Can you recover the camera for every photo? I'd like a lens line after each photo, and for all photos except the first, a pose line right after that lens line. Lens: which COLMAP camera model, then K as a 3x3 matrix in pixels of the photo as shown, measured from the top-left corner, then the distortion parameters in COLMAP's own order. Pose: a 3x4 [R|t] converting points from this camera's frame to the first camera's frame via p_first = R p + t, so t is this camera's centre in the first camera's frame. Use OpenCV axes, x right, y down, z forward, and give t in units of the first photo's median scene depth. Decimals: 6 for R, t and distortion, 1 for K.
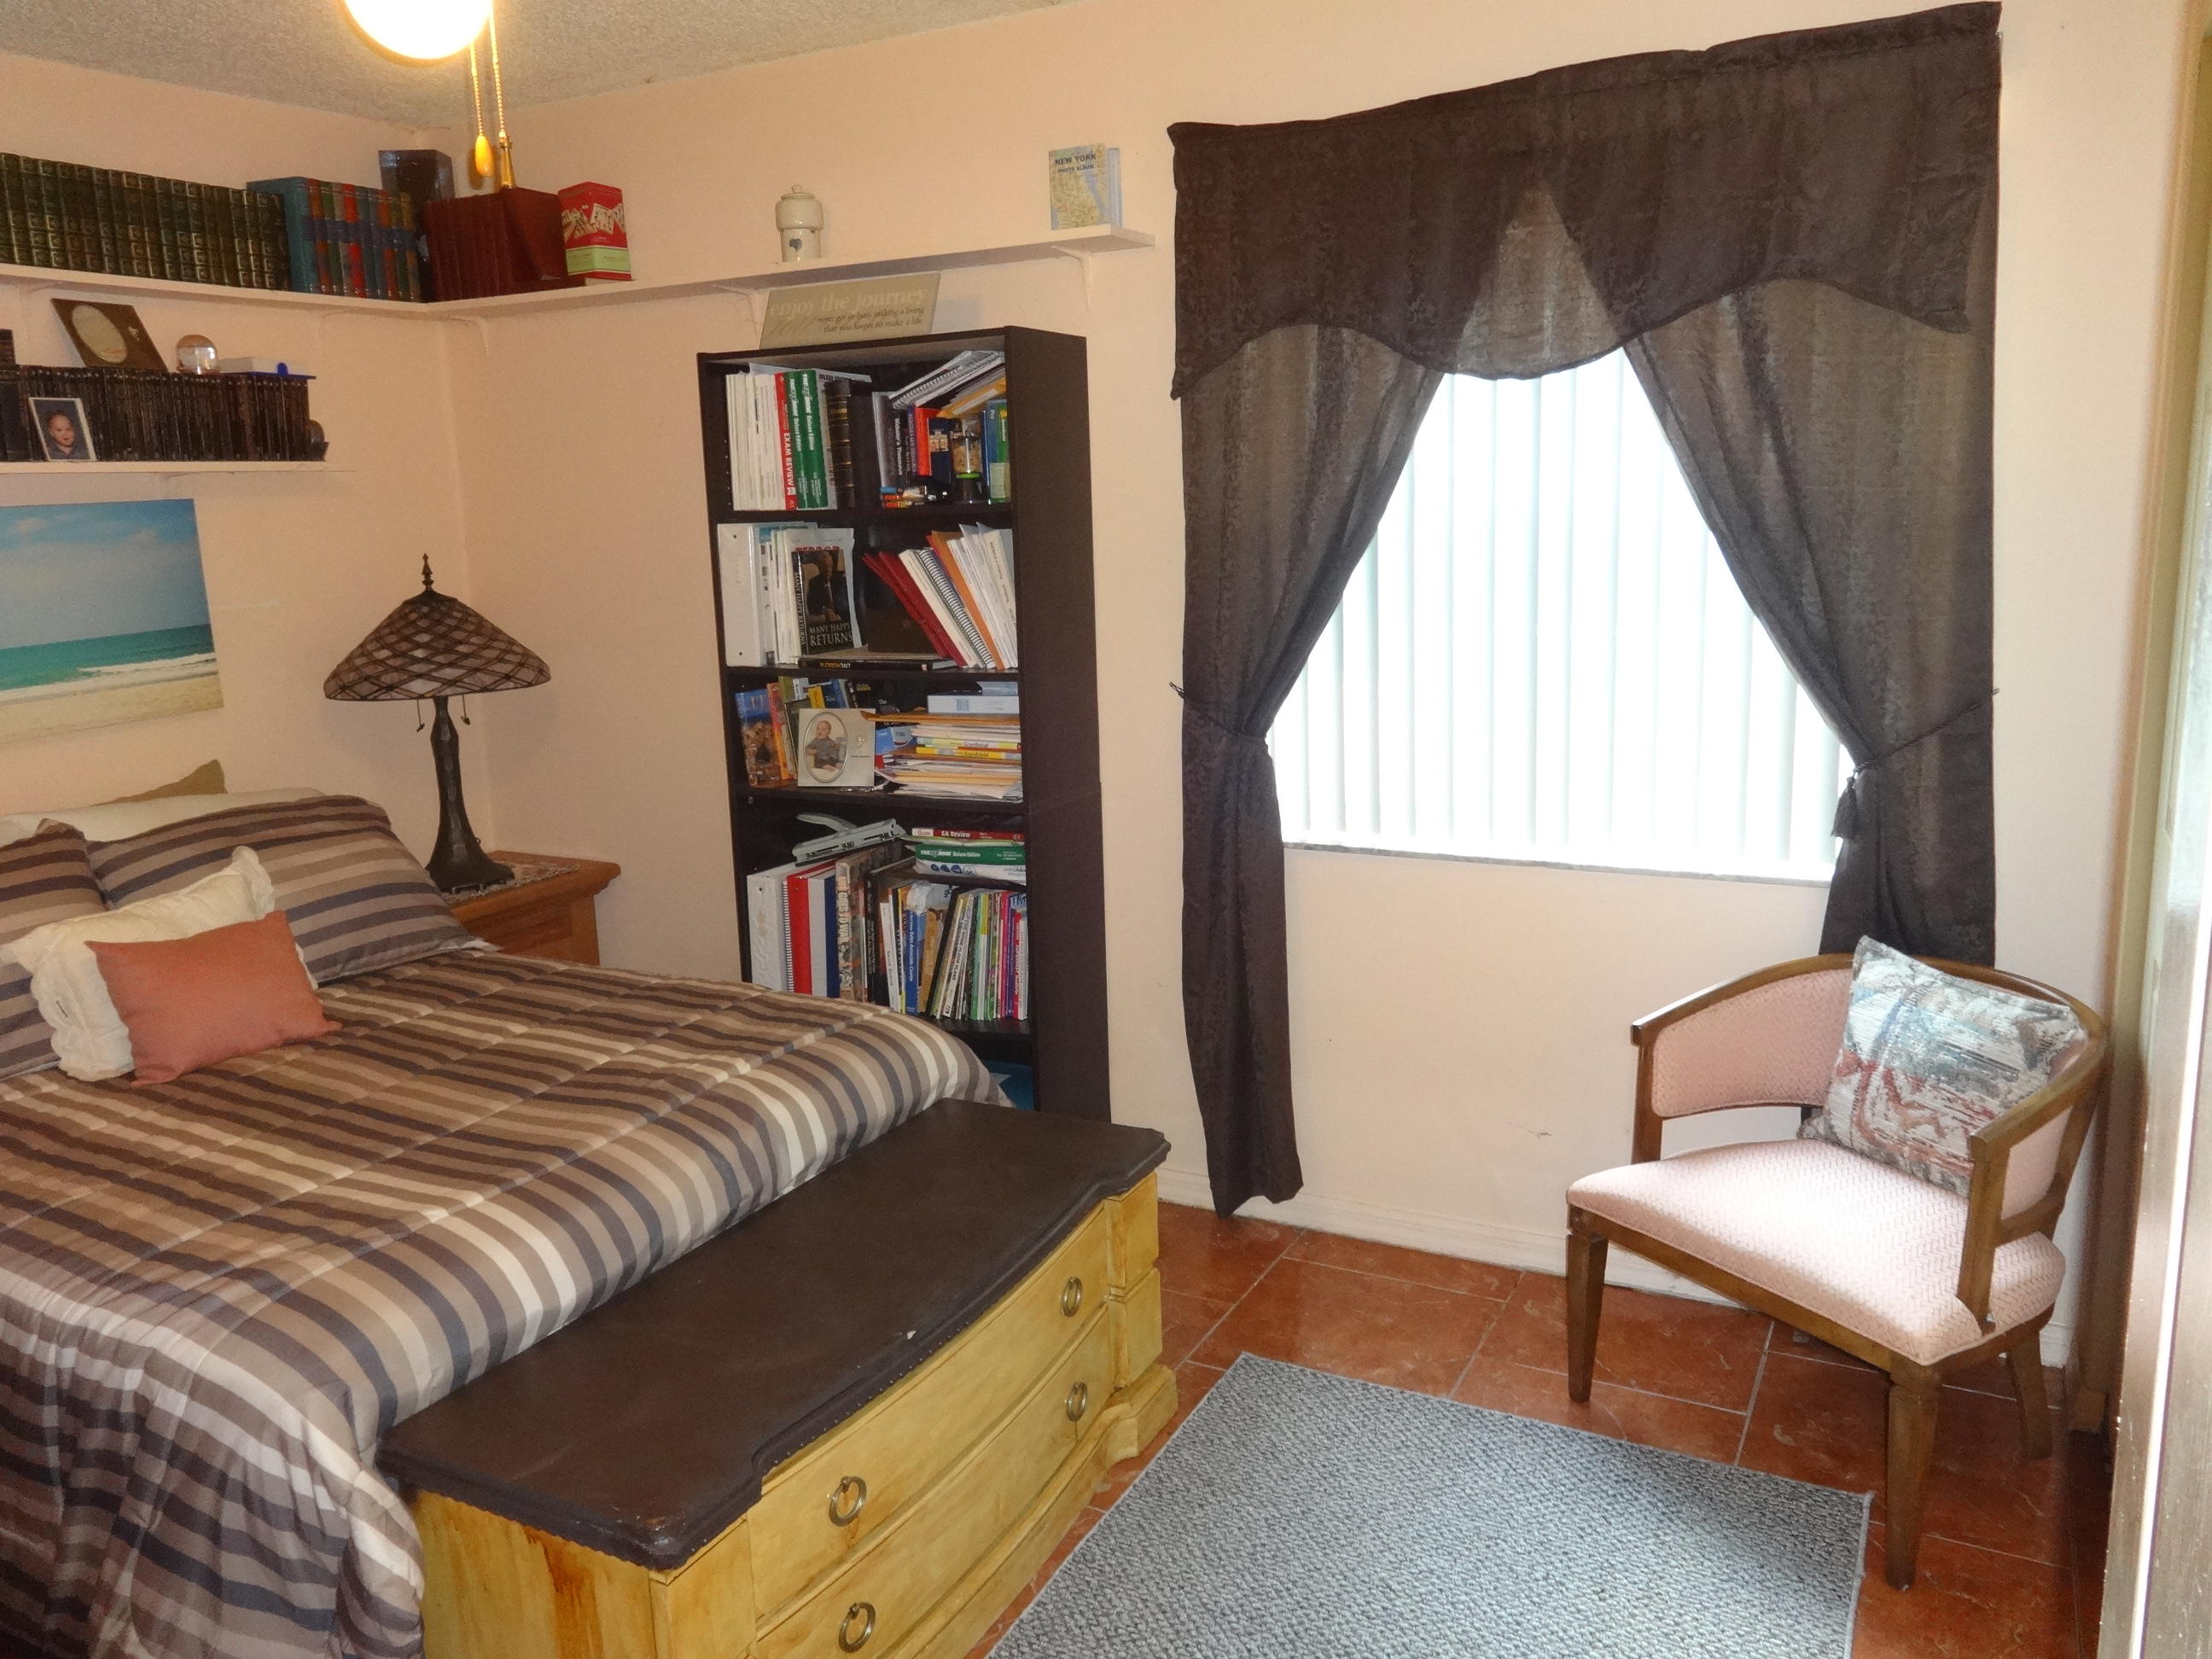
lens RADIAL K [[1662.7, 0, 1107.8], [0, 1662.7, 826.0], [0, 0, 1]] dist [-0.004774, 0.010522]
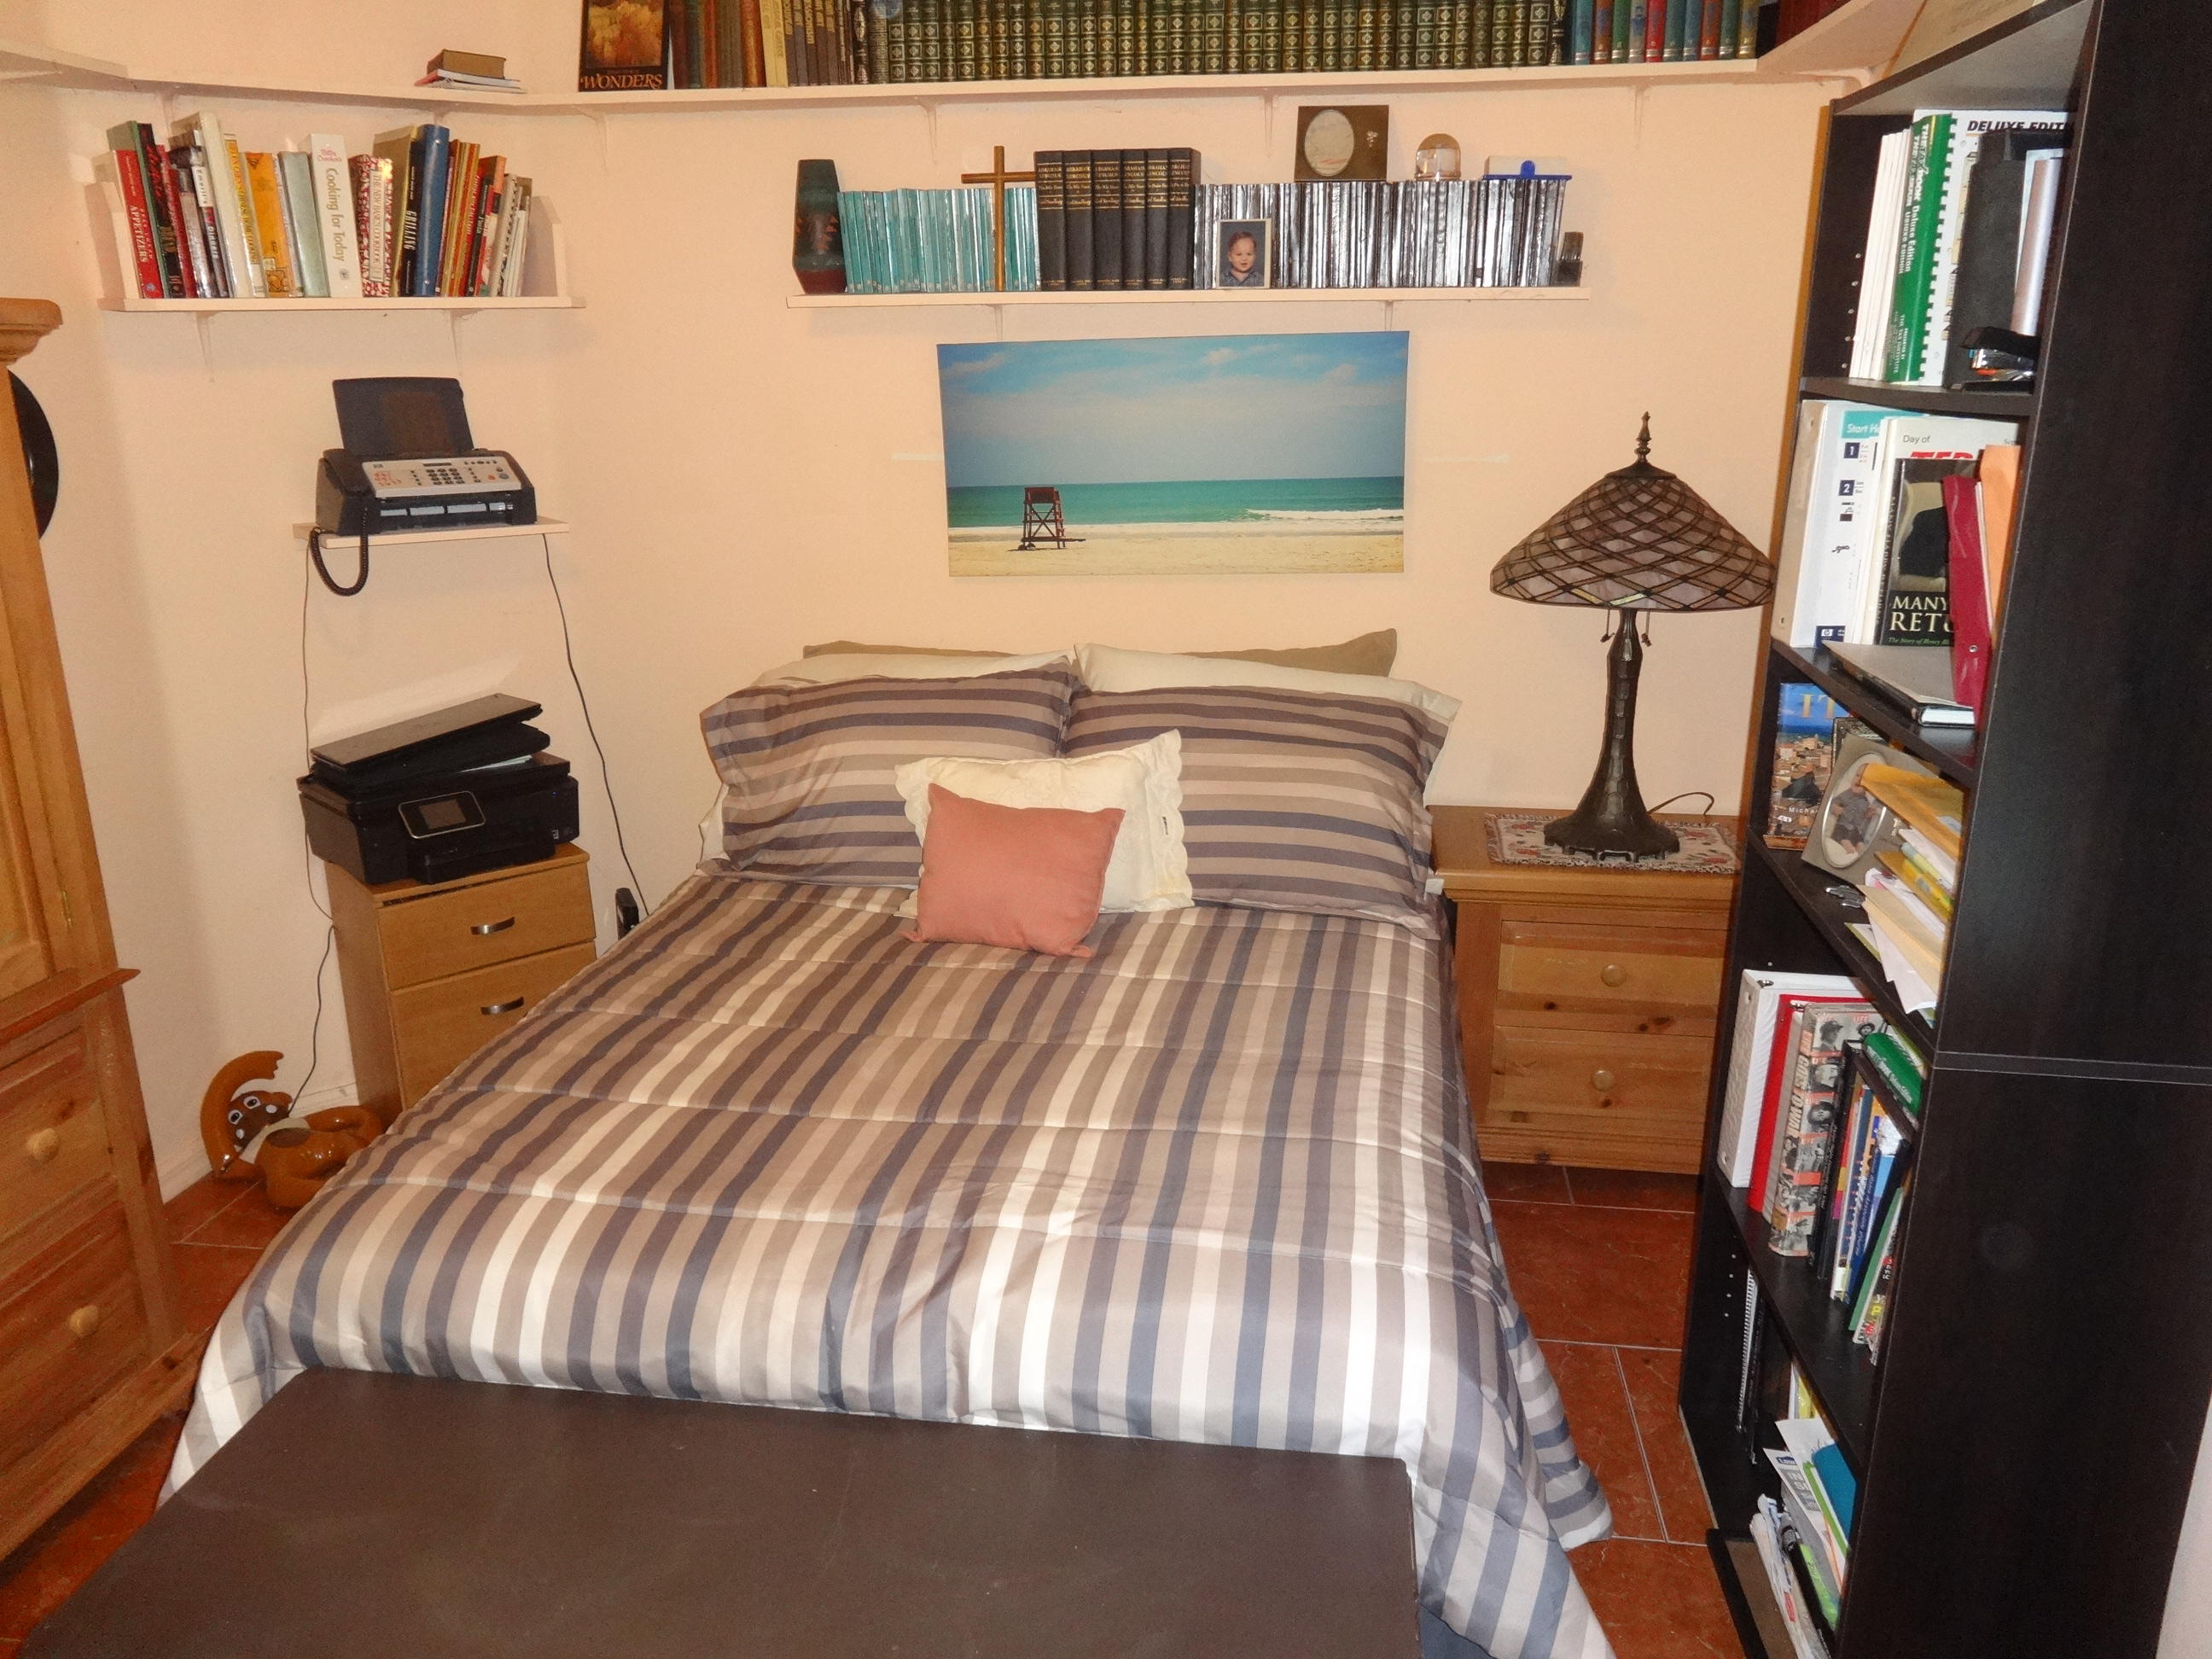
lens RADIAL K [[1662.7, 0, 1107.2], [0, 1662.7, 831.1], [0, 0, 1]] dist [-0.004774, 0.010522]
pose [[0.342913, 0.296638, -0.891300, 0.253060], [-0.195443, 0.950597, 0.241179, -0.128441], [0.918810, 0.091495, 0.383948, 0.550666]]
